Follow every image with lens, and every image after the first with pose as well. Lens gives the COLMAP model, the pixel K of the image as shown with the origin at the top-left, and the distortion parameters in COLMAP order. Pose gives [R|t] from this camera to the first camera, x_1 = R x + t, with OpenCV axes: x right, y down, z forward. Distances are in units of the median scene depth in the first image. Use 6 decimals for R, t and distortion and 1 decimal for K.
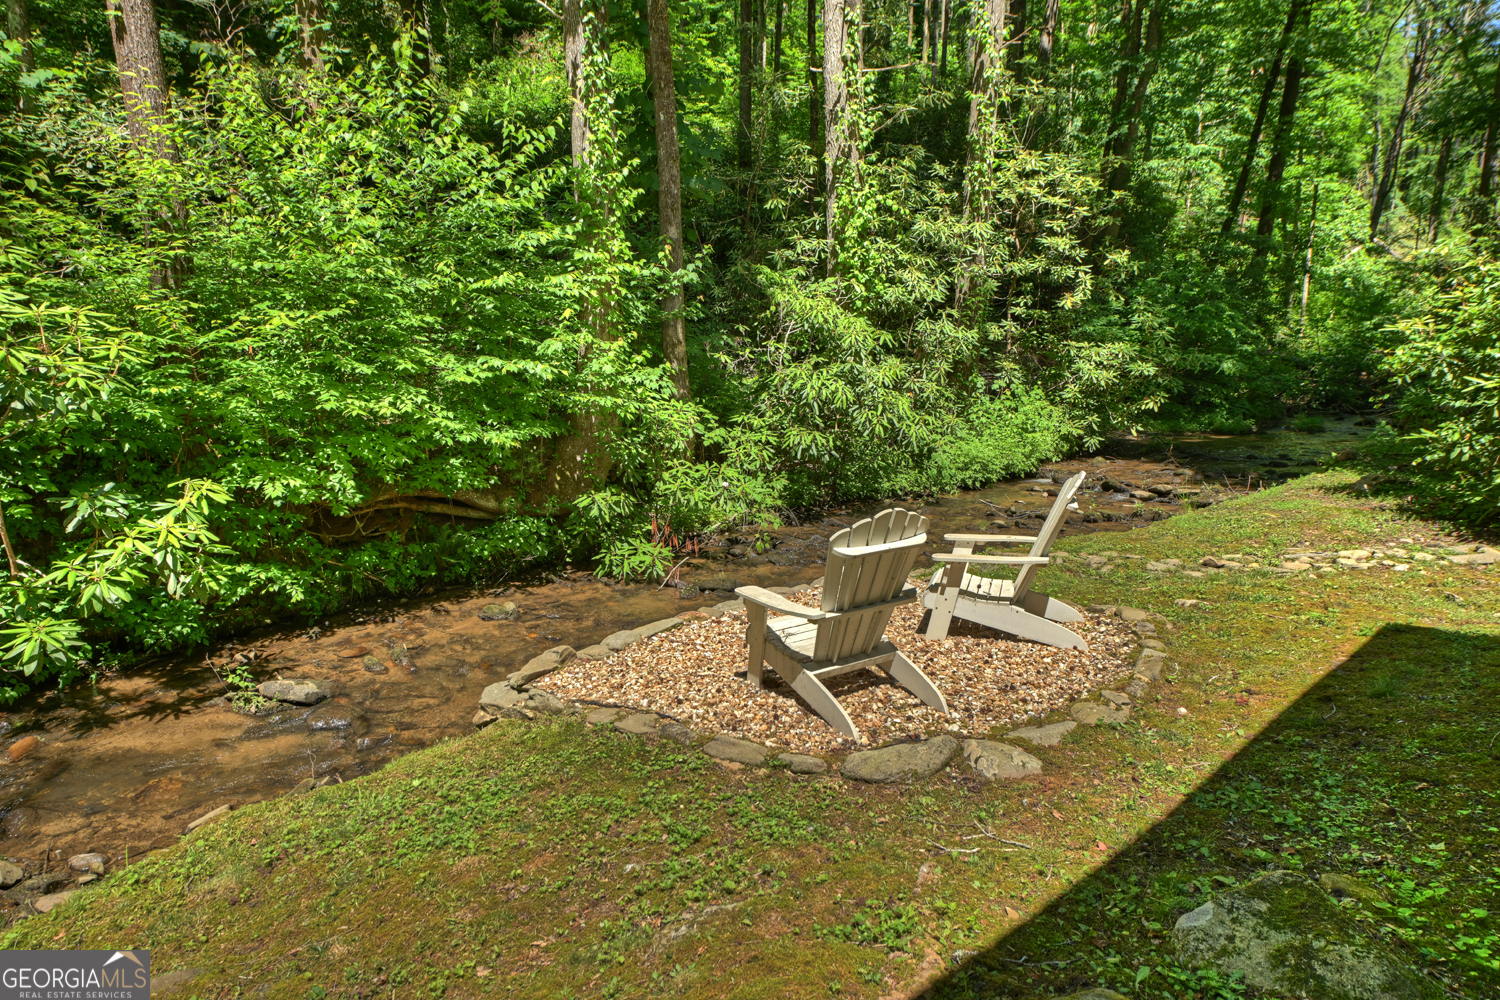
lens RADIAL K [[859.8, 0, 757.1], [0, 859.8, 515.6], [0, 0, 1]] dist [0.006513, 0.002172]
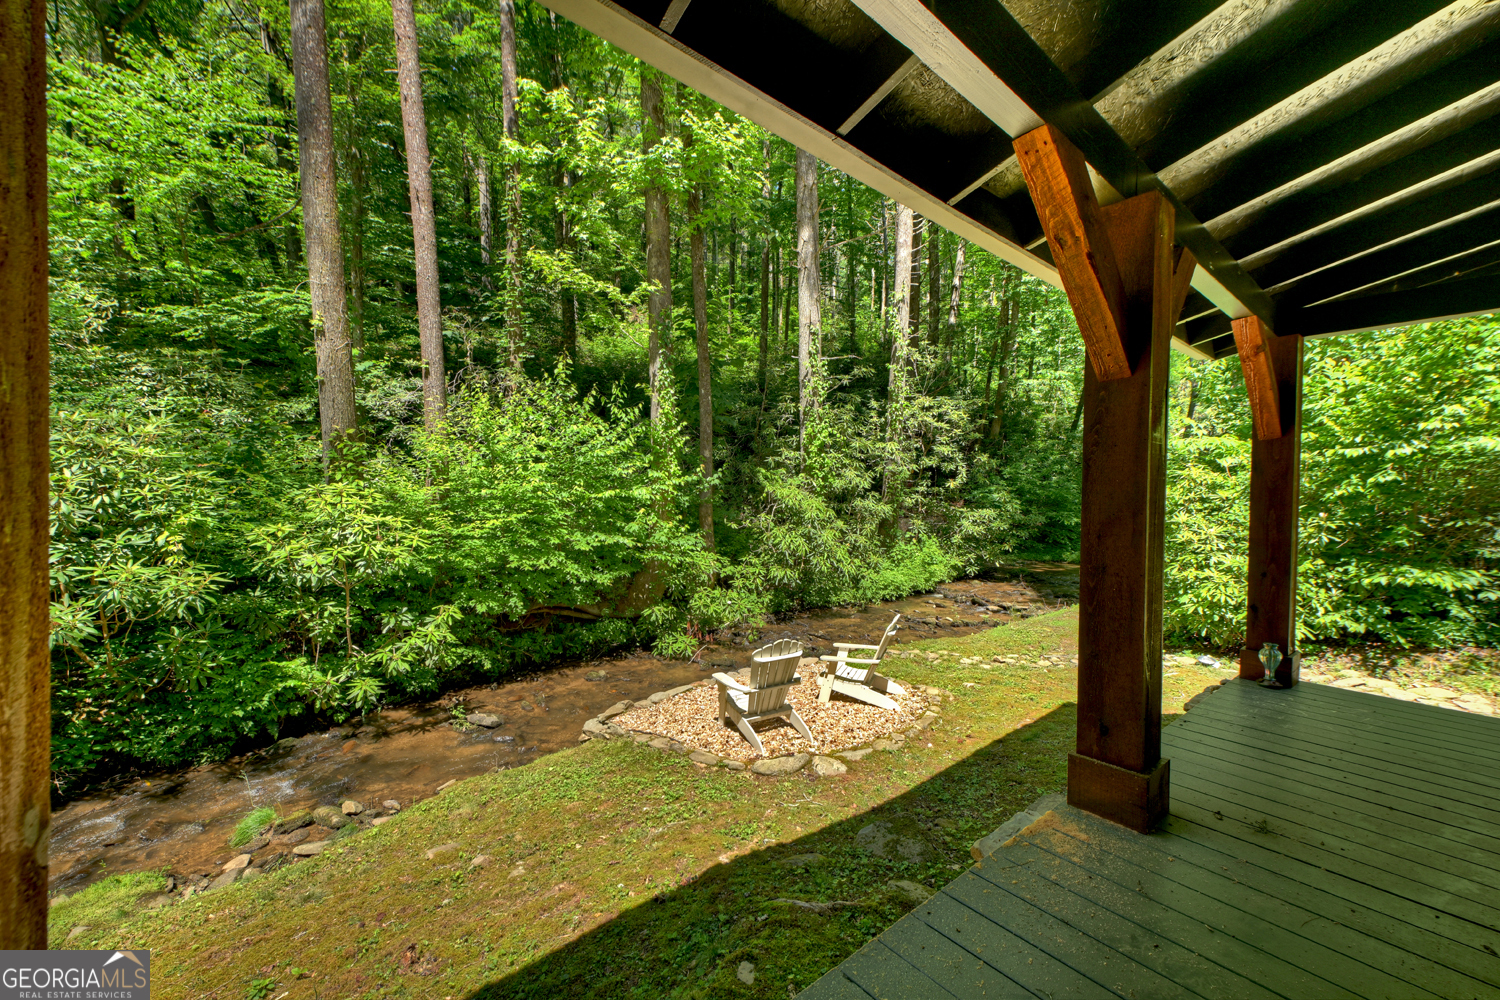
lens RADIAL K [[594.9, 0, 753.5], [0, 594.9, 513.7], [0, 0, 1]] dist [0.012847, -0.000457]
pose [[0.998814, 0.015124, -0.046280, 0.066817], [-0.021491, 0.989870, -0.140342, -0.047907], [0.043689, 0.141170, 0.989021, -0.217861]]
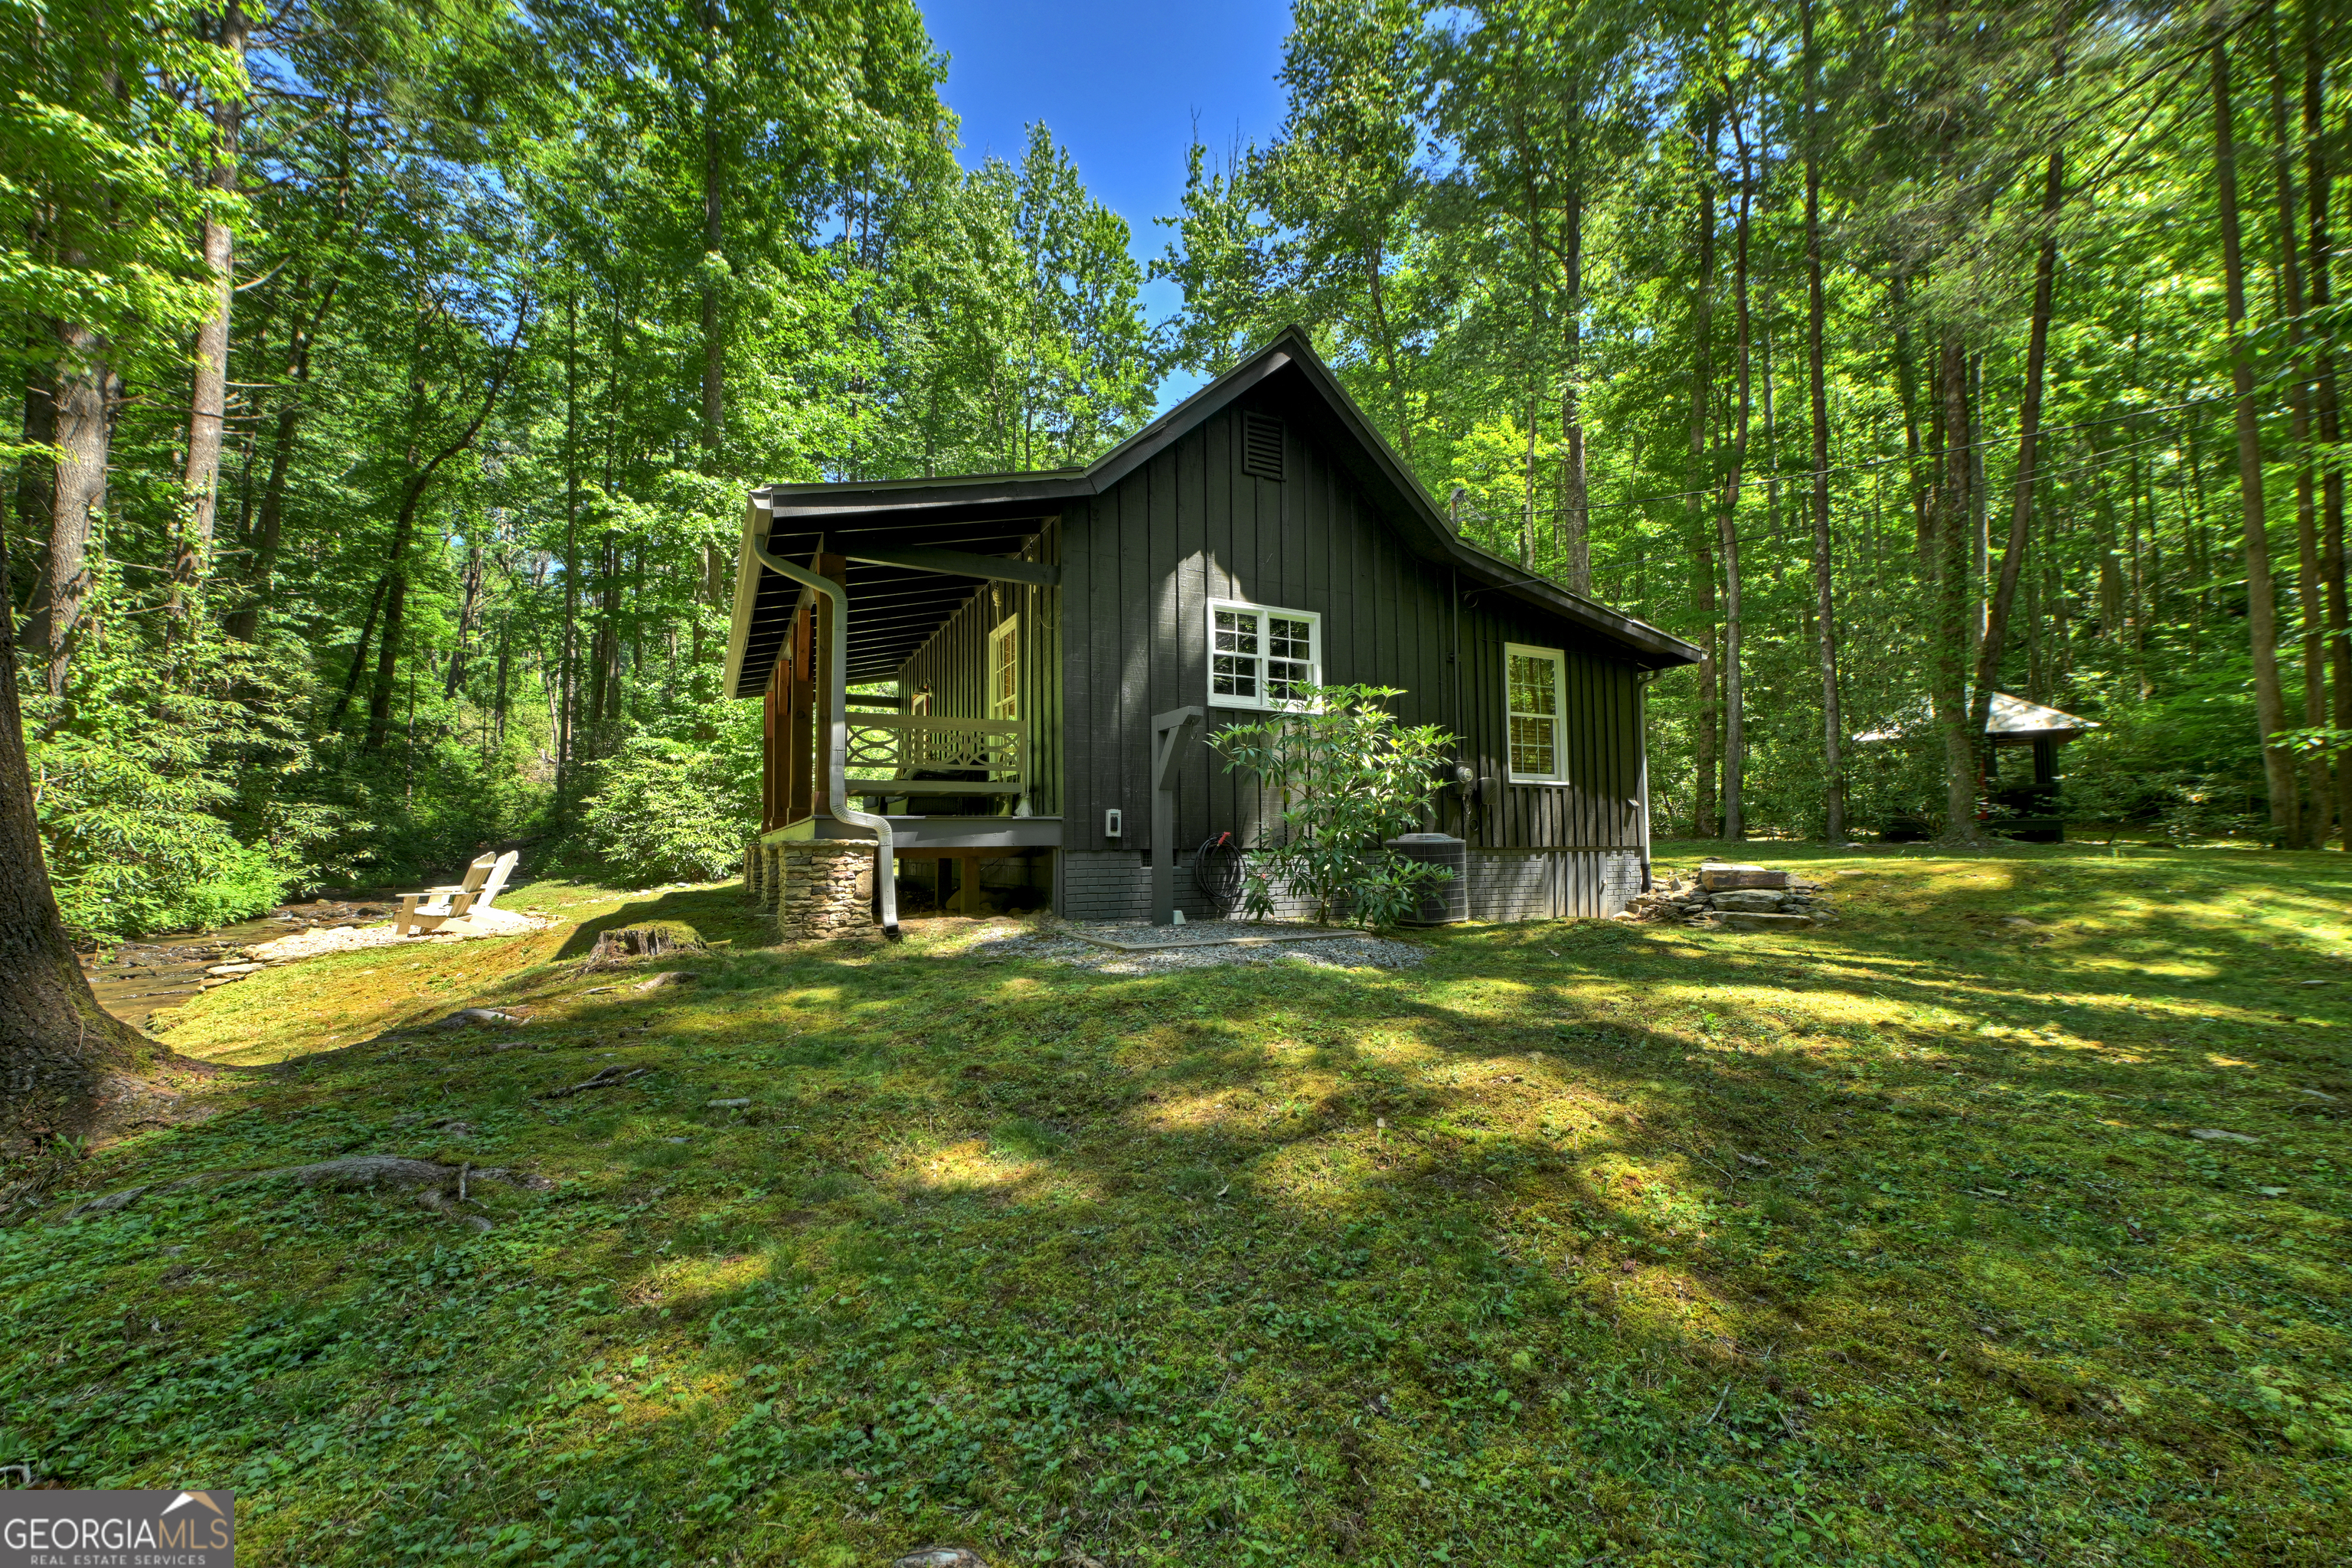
lens RADIAL K [[932.9, 0, 1181.5], [0, 932.9, 805.5], [0, 0, 1]] dist [0.012847, -0.000457]
pose [[0.270568, 0.042527, 0.961761, -0.972929], [0.168058, 0.981597, -0.090683, 0.221366], [-0.947919, 0.186167, 0.258442, -0.871434]]
